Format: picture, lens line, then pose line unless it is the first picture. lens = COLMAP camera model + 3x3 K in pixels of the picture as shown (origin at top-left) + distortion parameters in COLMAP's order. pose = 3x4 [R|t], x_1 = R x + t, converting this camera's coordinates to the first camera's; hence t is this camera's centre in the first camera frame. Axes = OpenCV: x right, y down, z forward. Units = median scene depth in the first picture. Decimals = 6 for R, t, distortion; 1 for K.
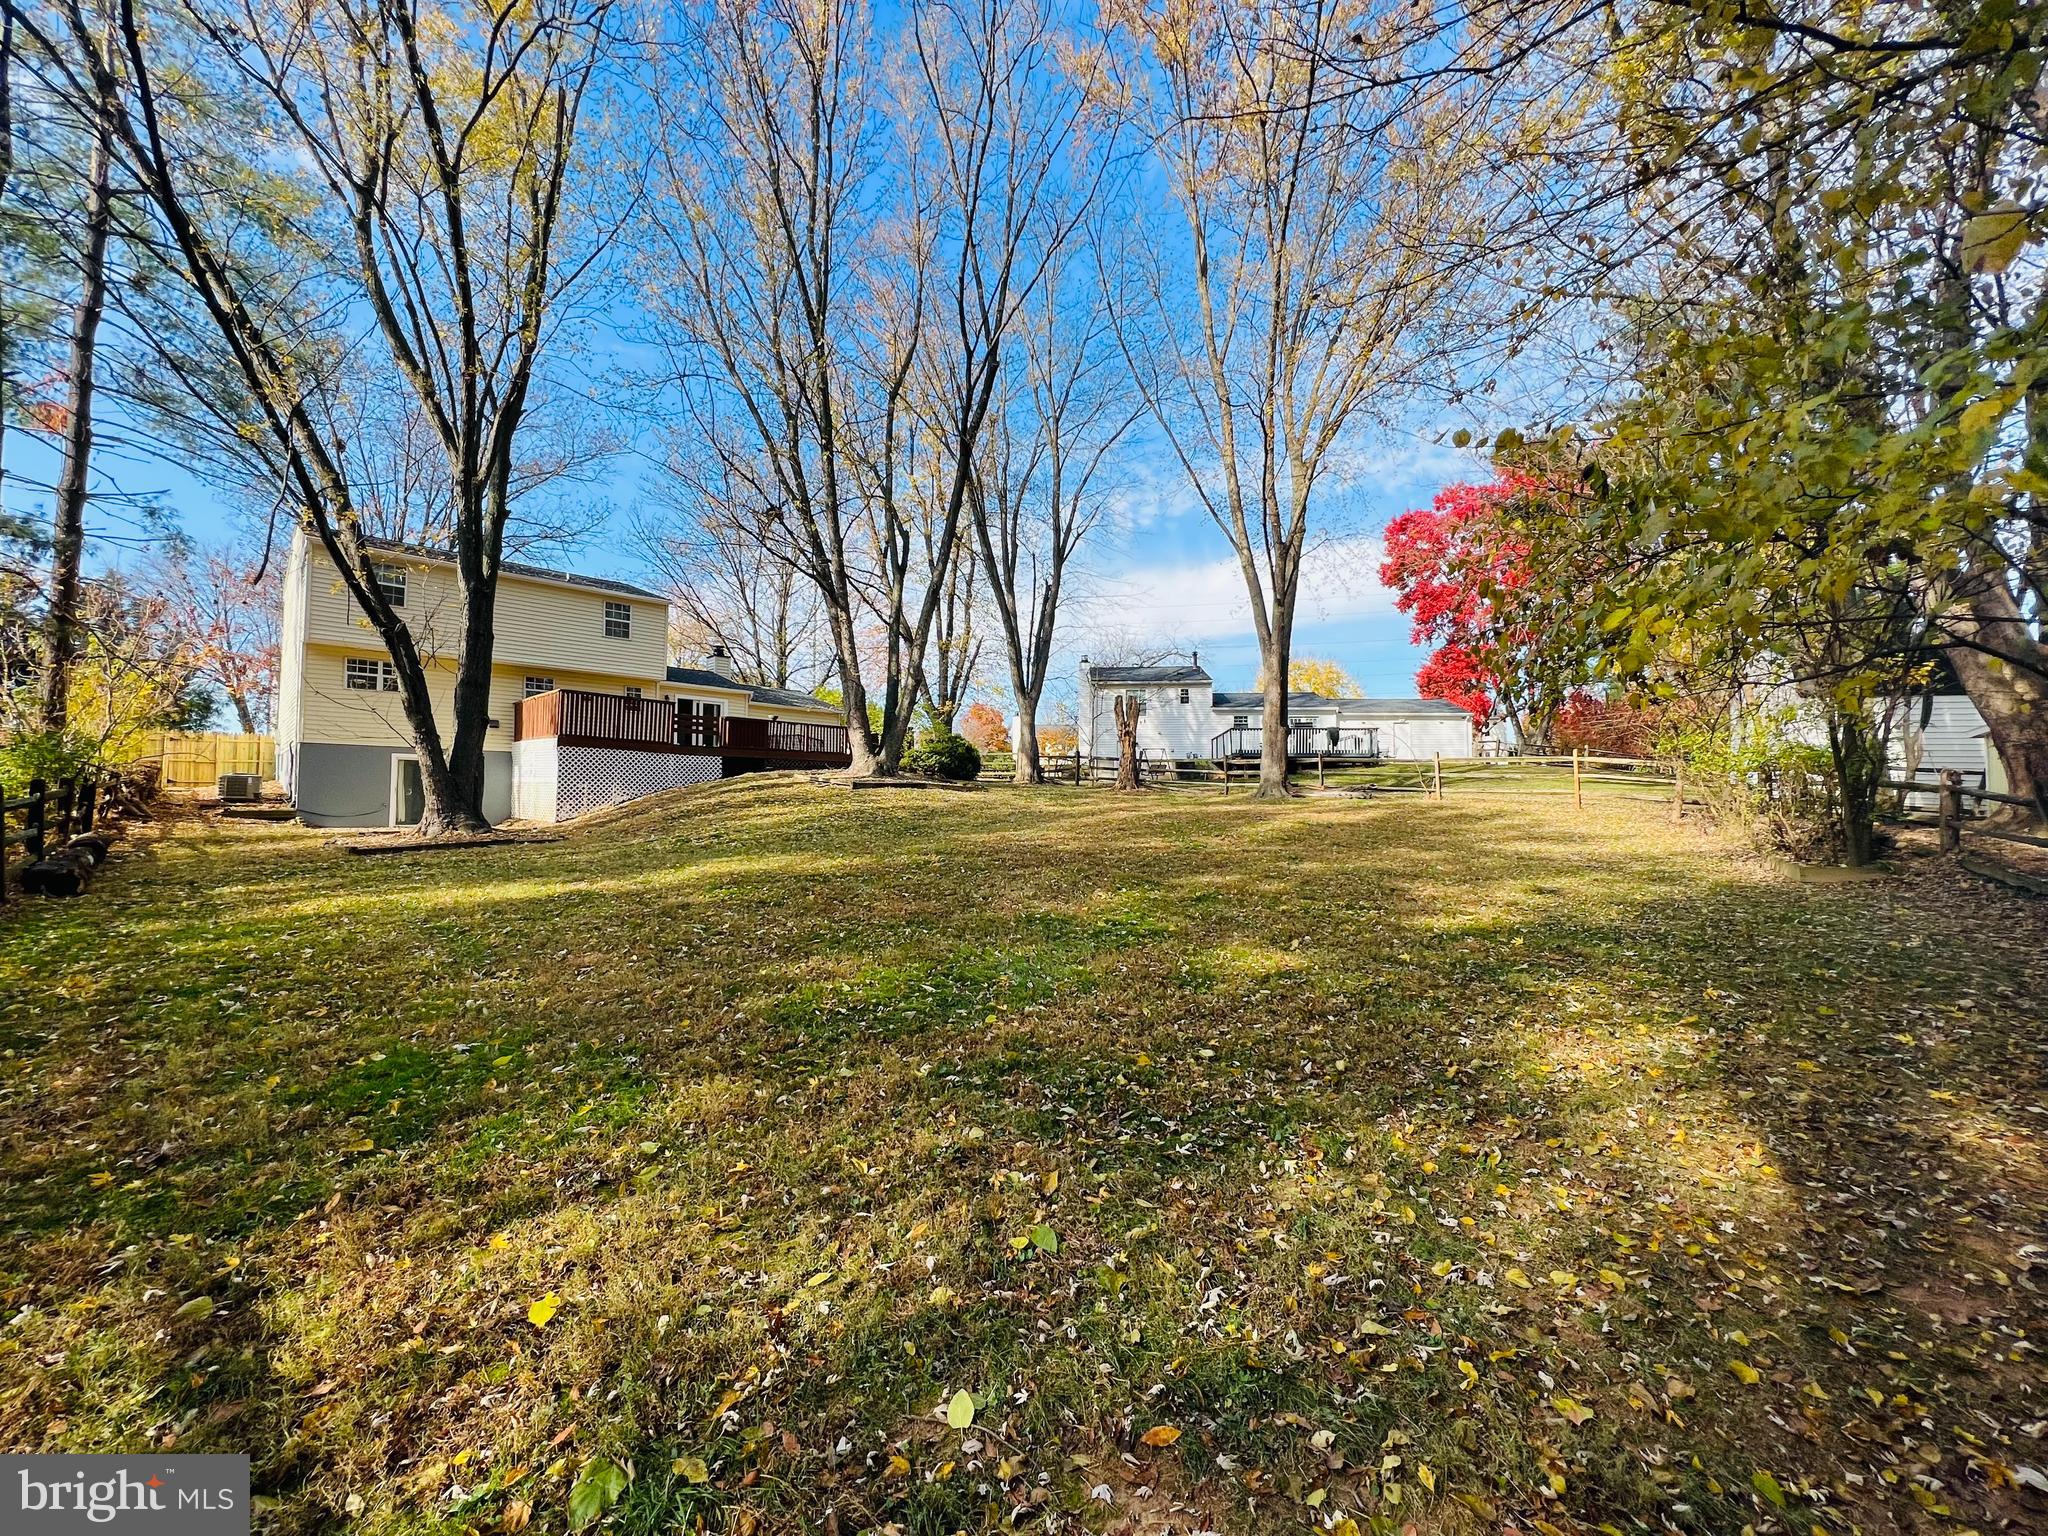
lens RADIAL K [[826.7, 0, 1018.7], [0, 826.7, 774.4], [0, 0, 1]] dist [0.000423, -0.000004]
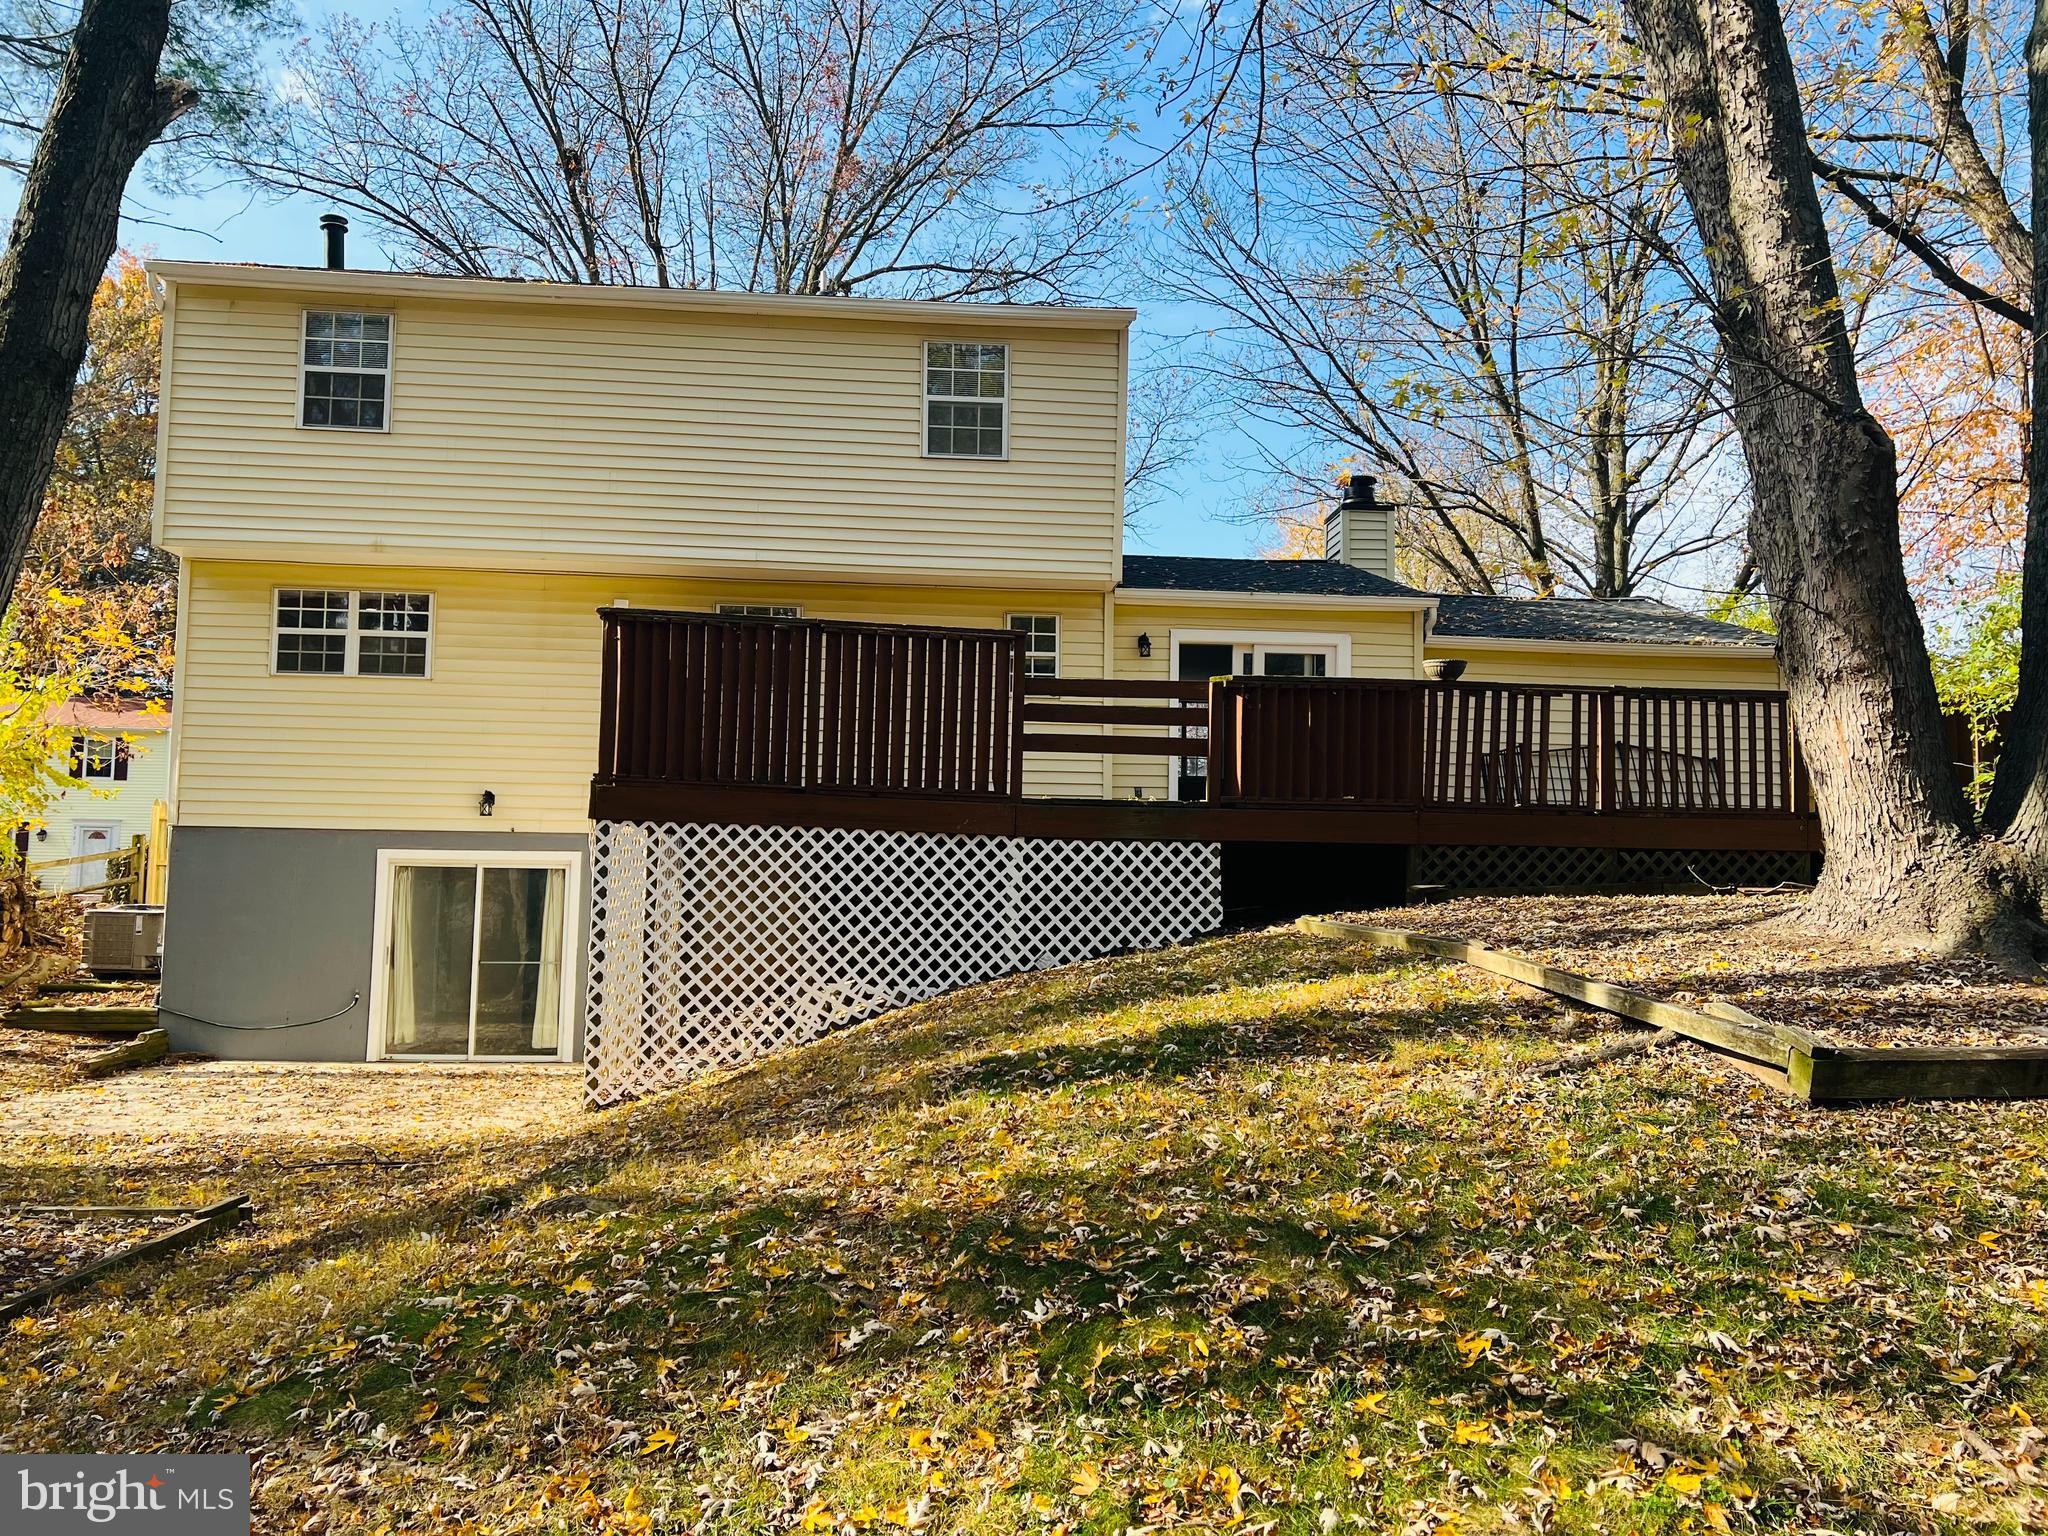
lens RADIAL K [[1537.2, 0, 1014.1], [0, 1537.2, 772.7], [0, 0, 1]] dist [0.038697, -0.038370]
pose [[0.764278, -0.040663, -0.643603, -0.115453], [0.013336, 0.998793, -0.047267, -0.021451], [0.644749, 0.027542, 0.763898, 0.614139]]
